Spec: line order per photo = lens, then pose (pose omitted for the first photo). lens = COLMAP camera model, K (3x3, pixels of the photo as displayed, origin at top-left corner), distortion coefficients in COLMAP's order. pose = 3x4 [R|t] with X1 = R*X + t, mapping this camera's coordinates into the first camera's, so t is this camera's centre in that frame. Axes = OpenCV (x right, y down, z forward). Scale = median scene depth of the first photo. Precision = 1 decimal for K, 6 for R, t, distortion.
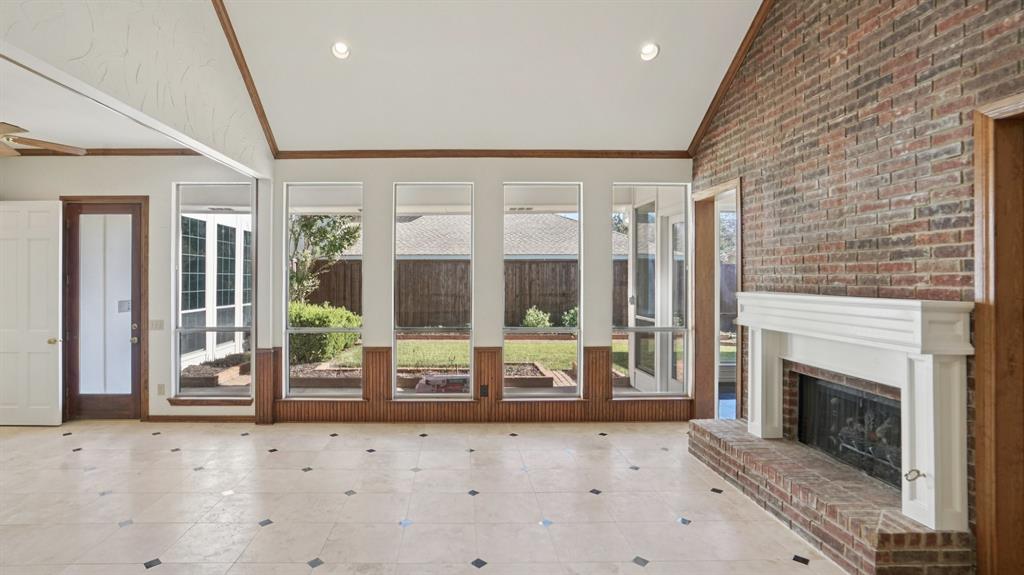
lens RADIAL K [[502.1, 0, 450.7], [0, 502.1, 274.5], [0, 0, 1]] dist [-0.001503, 0.023272]
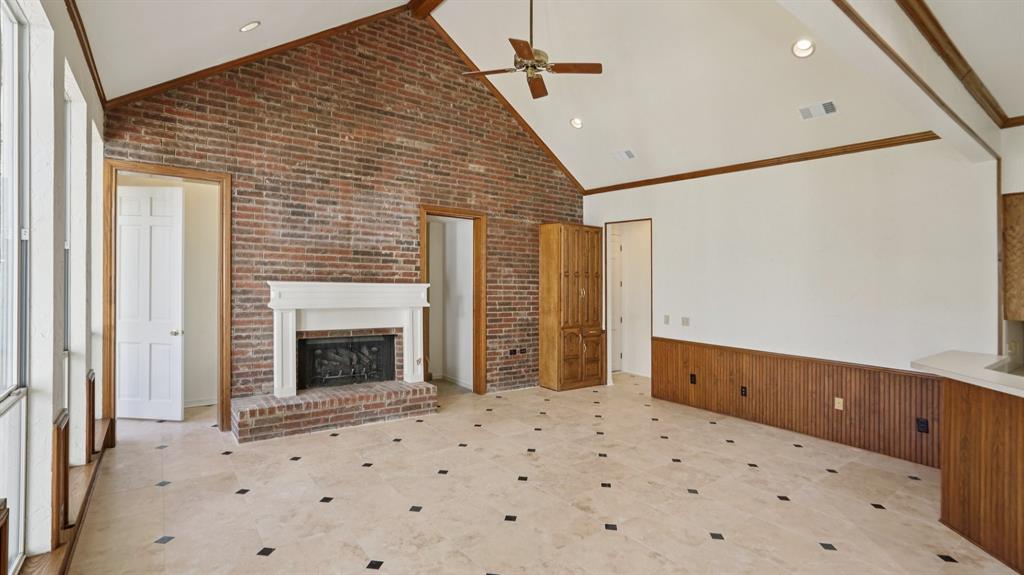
lens RADIAL K [[476.7, 0, 507.7], [0, 476.7, 281.3], [0, 0, 1]] dist [-0.051473, 0.021599]
pose [[-0.601141, -0.017785, 0.798945, -0.720092], [-0.029096, 0.999577, 0.000359, 0.020742], [-0.798613, -0.023030, -0.601404, 1.397105]]
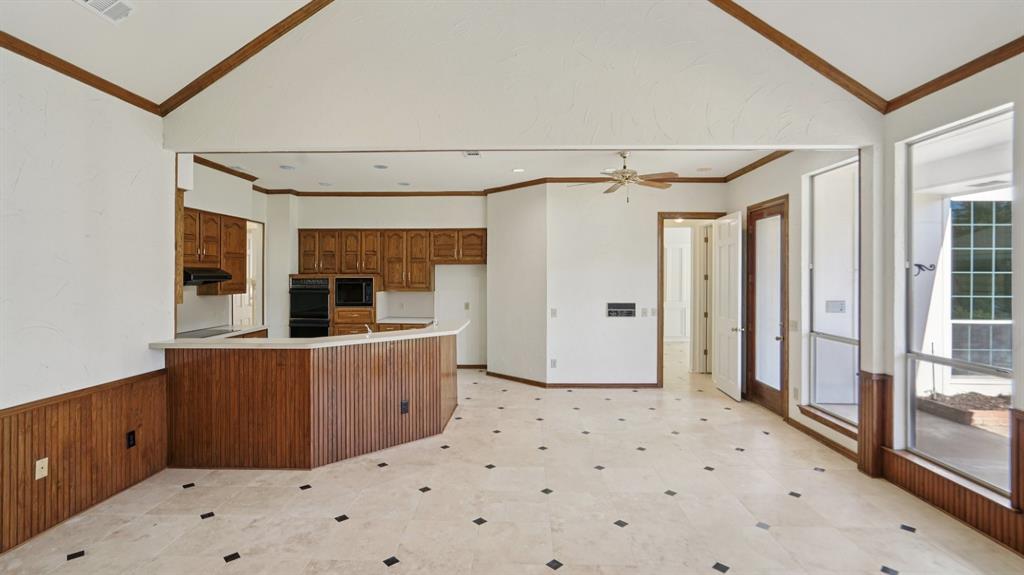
lens RADIAL K [[485.5, 0, 516.0], [0, 485.5, 271.8], [0, 0, 1]] dist [-0.039506, 0.021970]
pose [[-0.010660, -0.004838, -0.999931, 0.518216], [-0.000860, 0.999988, -0.004829, 0.002292], [0.999943, 0.000809, -0.010664, 0.719376]]
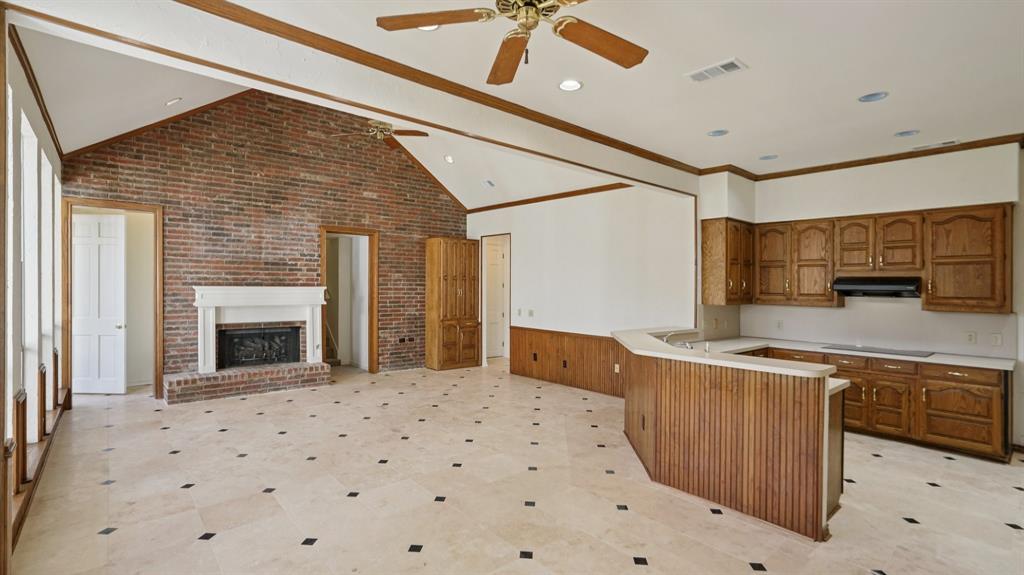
lens RADIAL K [[475.4, 0, 506.9], [0, 475.4, 280.6], [0, 0, 1]] dist [-0.042605, 0.019844]
pose [[-0.651564, 0.000029, 0.758594, -1.318161], [-0.014639, 0.999813, -0.012613, 0.024984], [-0.758453, -0.019323, -0.651442, 1.389944]]
